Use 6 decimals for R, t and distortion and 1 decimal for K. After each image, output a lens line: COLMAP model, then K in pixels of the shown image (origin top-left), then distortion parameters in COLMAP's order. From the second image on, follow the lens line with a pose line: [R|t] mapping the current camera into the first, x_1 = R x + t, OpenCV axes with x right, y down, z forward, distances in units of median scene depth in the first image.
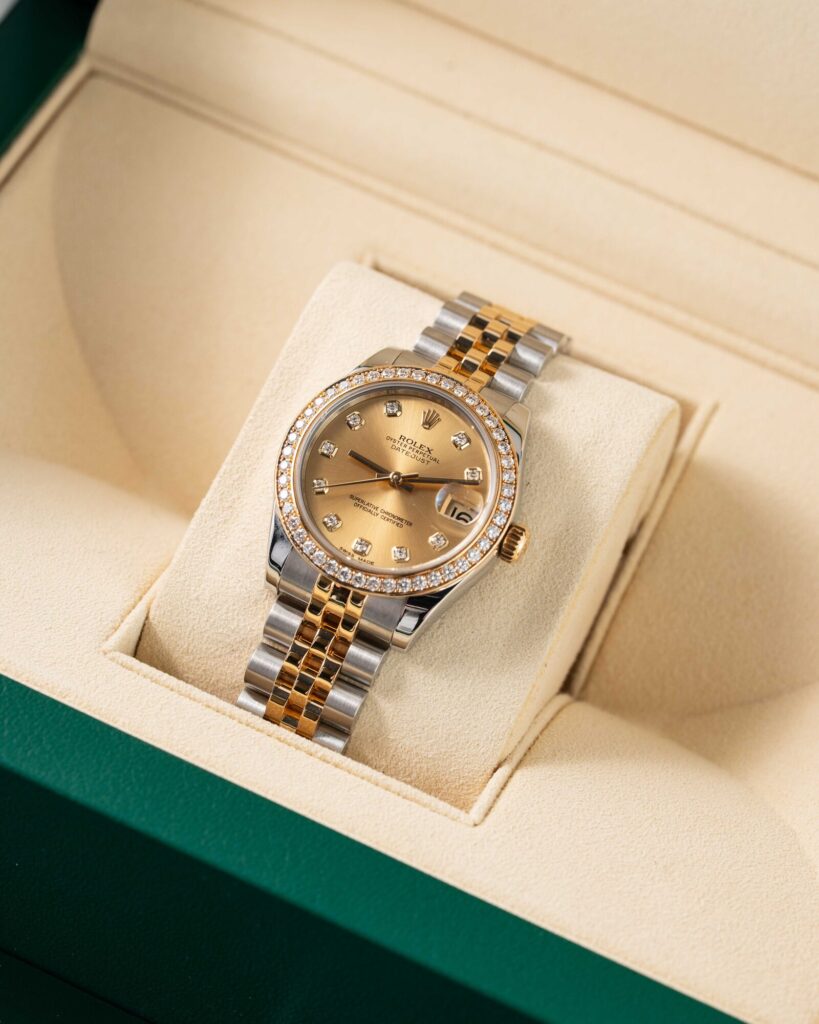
lens RADIAL K [[4187.3, 0, 409.5], [0, 4187.3, 512.0], [0, 0, 1]] dist [0.155916, -1.740330]
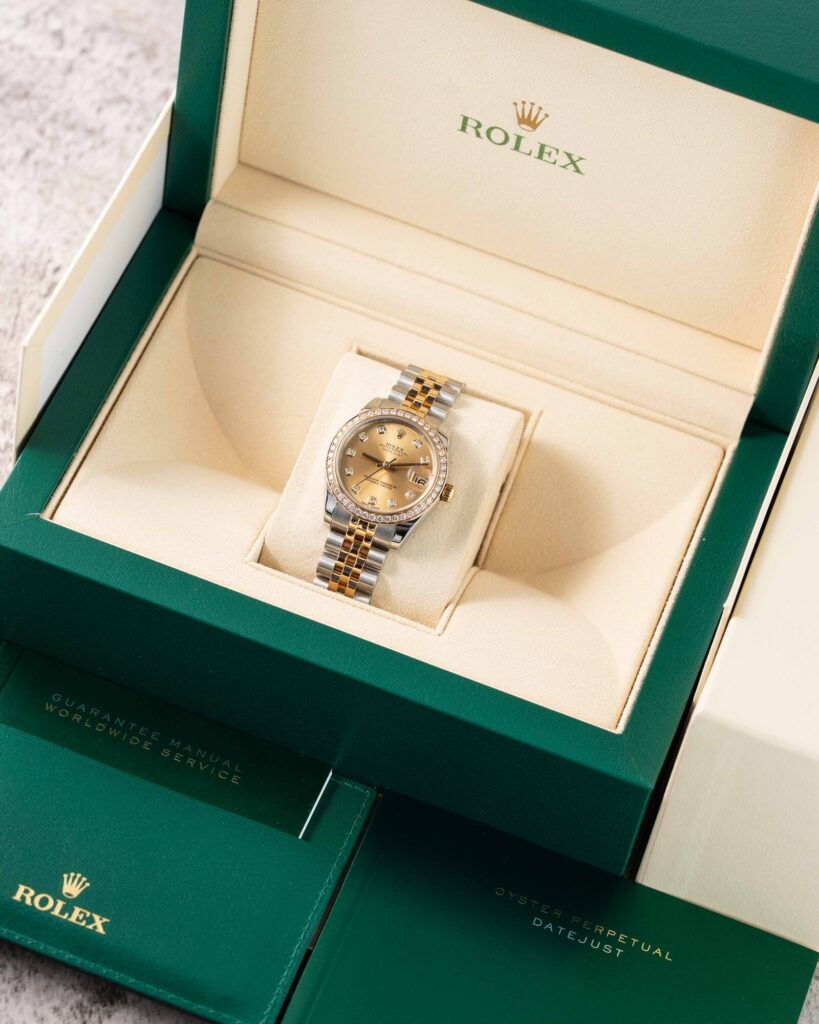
lens RADIAL K [[4187.3, 0, 409.5], [0, 4187.3, 512.0], [0, 0, 1]] dist [0.155916, -1.740330]
pose [[0.995977, -0.070932, 0.054763, -0.101955], [0.069134, 0.997026, 0.034054, -0.052261], [-0.057015, -0.030131, 0.997919, -0.976956]]
